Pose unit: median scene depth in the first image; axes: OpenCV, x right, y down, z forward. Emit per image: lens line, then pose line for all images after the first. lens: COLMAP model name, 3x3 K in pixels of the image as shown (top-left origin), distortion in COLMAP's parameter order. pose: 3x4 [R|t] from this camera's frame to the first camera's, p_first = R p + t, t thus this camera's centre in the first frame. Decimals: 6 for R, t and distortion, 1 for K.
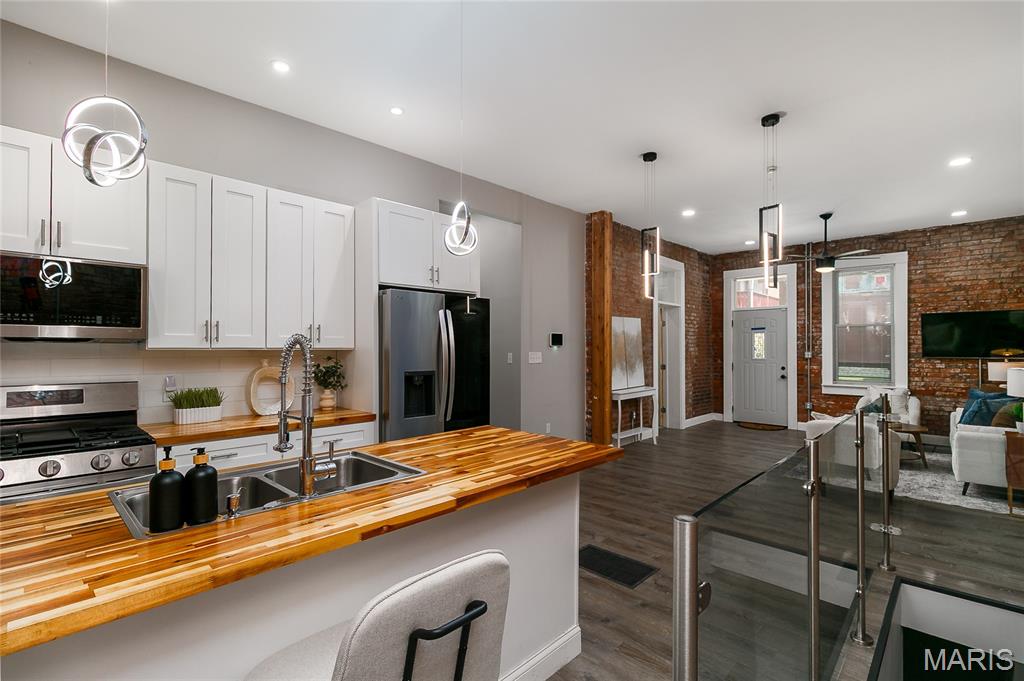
lens RADIAL K [[476.5, 0, 517.3], [0, 476.5, 346.2], [0, 0, 1]] dist [0.007643, 0.000013]
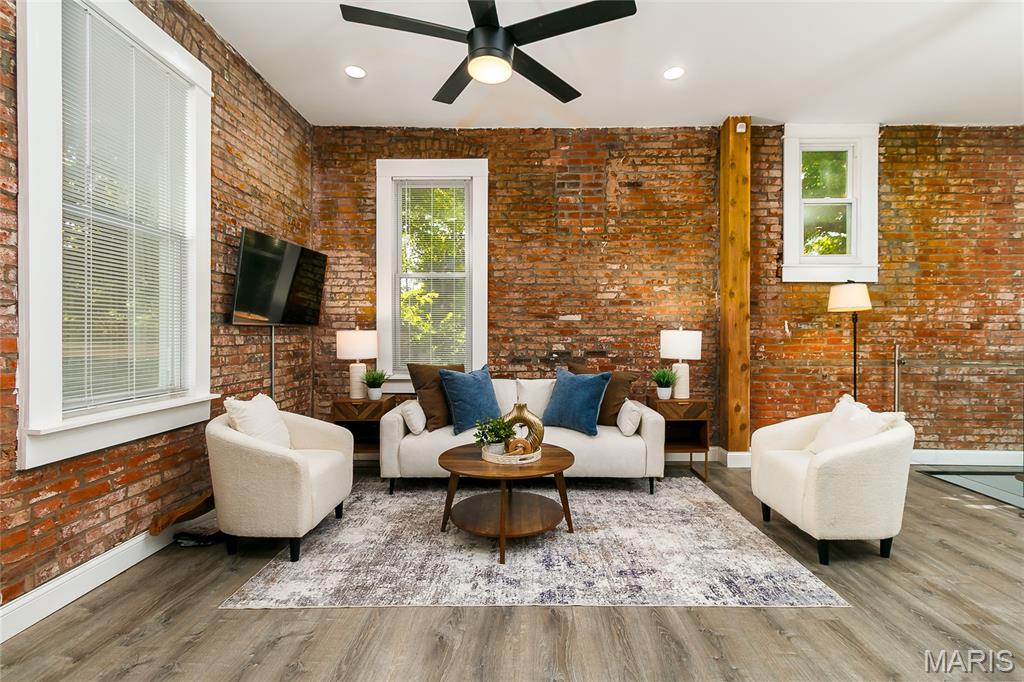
lens RADIAL K [[476.5, 0, 521.2], [0, 476.5, 335.8], [0, 0, 1]] dist [0.007643, 0.000013]
pose [[-0.675816, -0.004360, 0.737057, 0.626844], [-0.006598, 0.999978, -0.000135, 0.063451], [-0.737041, -0.004955, -0.675830, 2.113516]]
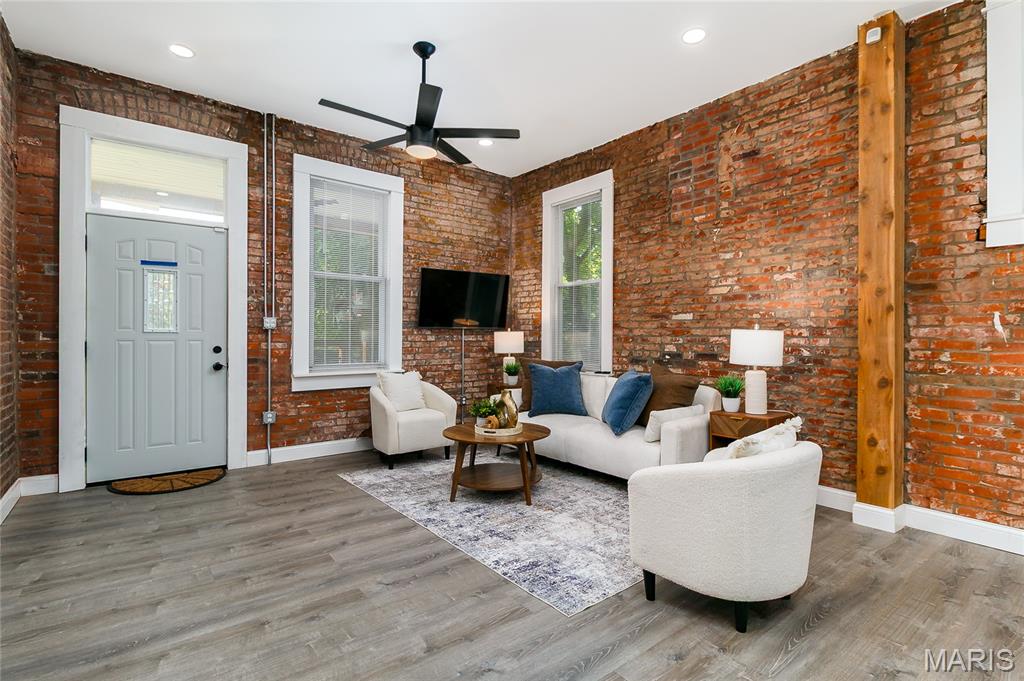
lens RADIAL K [[506.2, 0, 524.3], [0, 506.2, 338.0], [0, 0, 1]] dist [0.006555, -0.004918]
pose [[0.148479, -0.004622, 0.988905, 0.191963], [-0.010300, 0.999928, 0.006220, 0.062969], [-0.988862, -0.011109, 0.148421, 1.384022]]
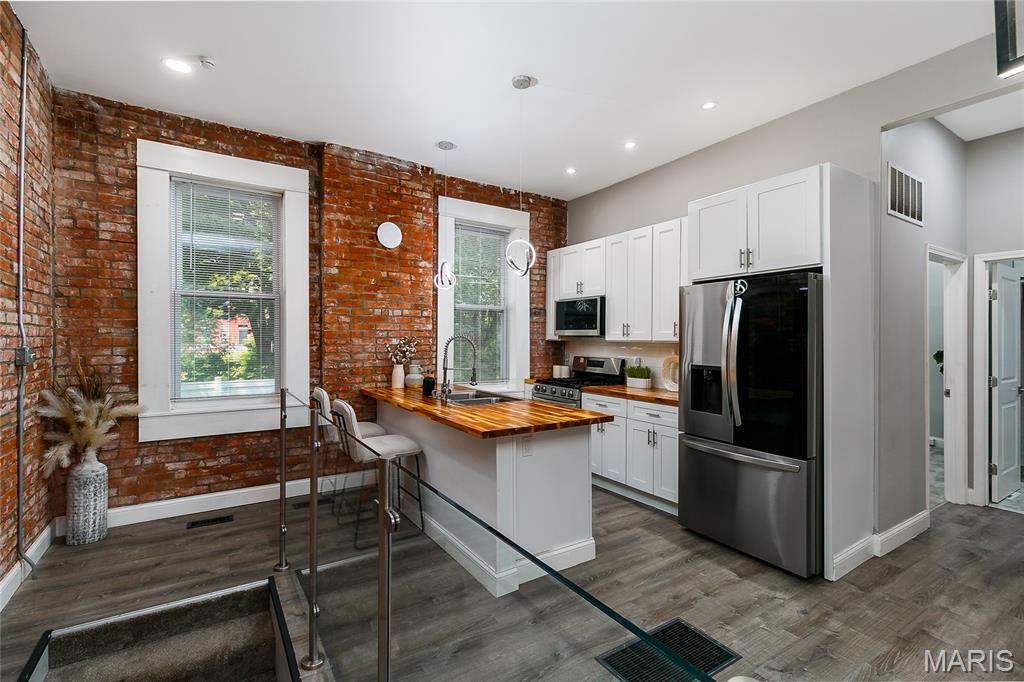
lens RADIAL K [[476.5, 0, 519.3], [0, 476.5, 331.2], [0, 0, 1]] dist [0.007643, 0.000013]
pose [[-0.232379, -0.014629, -0.972515, 0.790157], [-0.003178, 0.999893, -0.014282, -0.002400], [0.972620, -0.000228, -0.232400, 0.818588]]
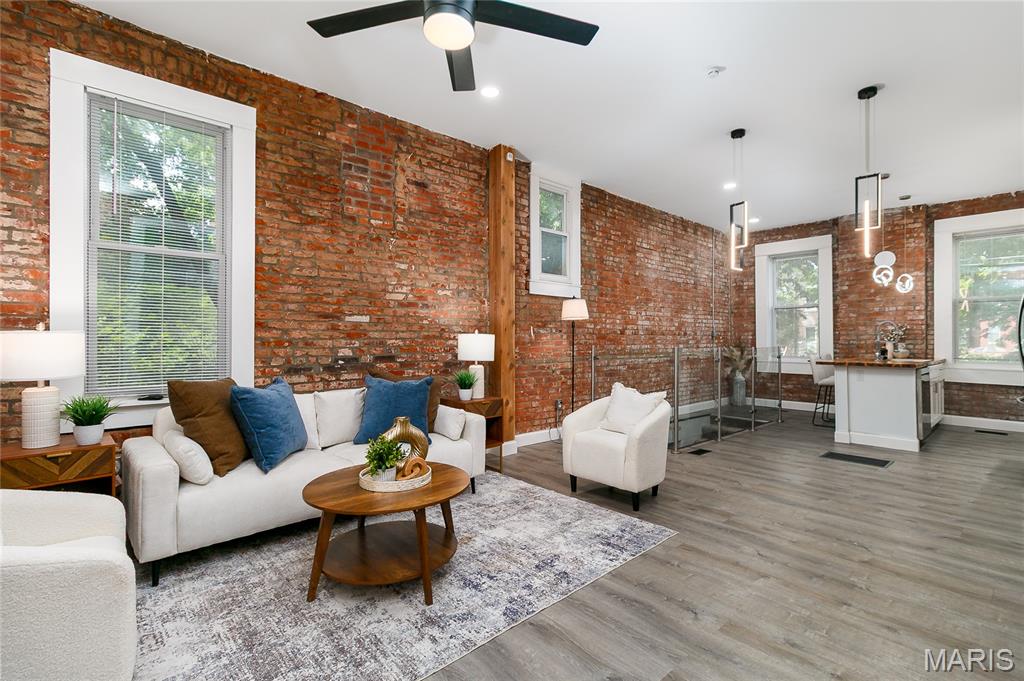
lens RADIAL K [[476.5, 0, 526.4], [0, 476.5, 335.9], [0, 0, 1]] dist [0.007643, 0.000013]
pose [[-0.997951, -0.001757, 0.063953, 0.993191], [-0.002462, 0.999937, -0.010940, 0.065898], [-0.063930, -0.011075, -0.997893, 2.251741]]
